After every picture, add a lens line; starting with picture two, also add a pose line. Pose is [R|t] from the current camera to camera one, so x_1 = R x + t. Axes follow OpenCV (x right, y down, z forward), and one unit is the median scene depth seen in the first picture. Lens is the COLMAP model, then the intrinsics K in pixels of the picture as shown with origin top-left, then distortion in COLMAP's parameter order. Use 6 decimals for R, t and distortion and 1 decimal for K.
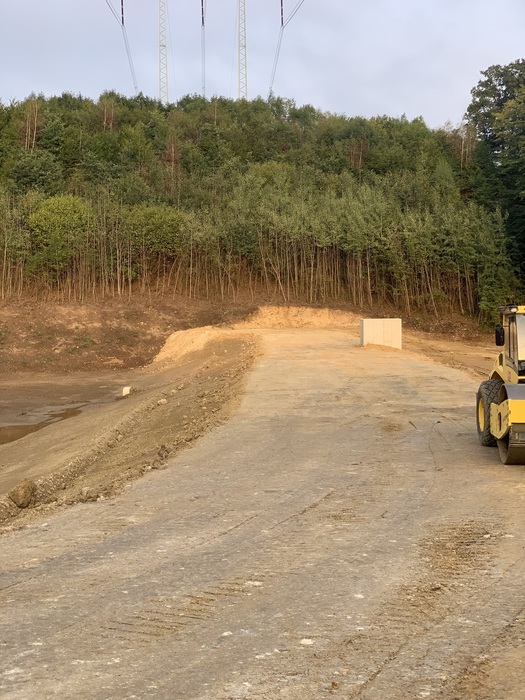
lens RADIAL K [[980.0, 0, 263.7], [0, 980.0, 349.9], [0, 0, 1]] dist [0.000632, 0.000000]
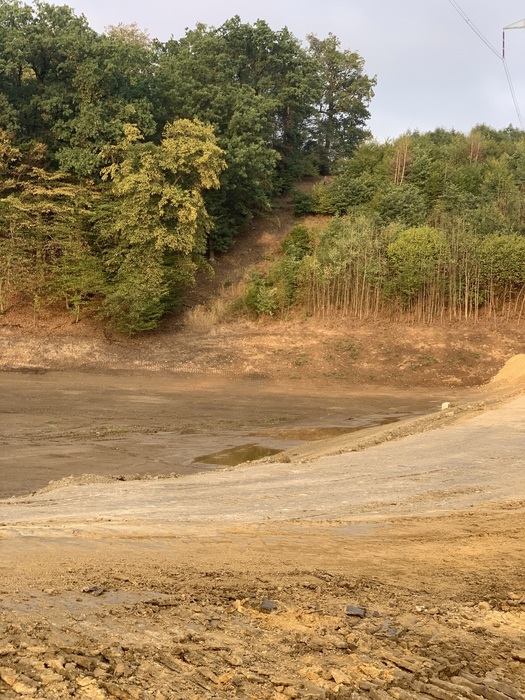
lens RADIAL K [[980.0, 0, 262.2], [0, 980.0, 350.5], [0, 0, 1]] dist [0.000632, 0.000000]
pose [[0.918969, 0.041849, -0.392102, 0.070120], [-0.049088, 0.998759, -0.008451, -0.000959], [0.391262, 0.027013, 0.919883, -0.076618]]
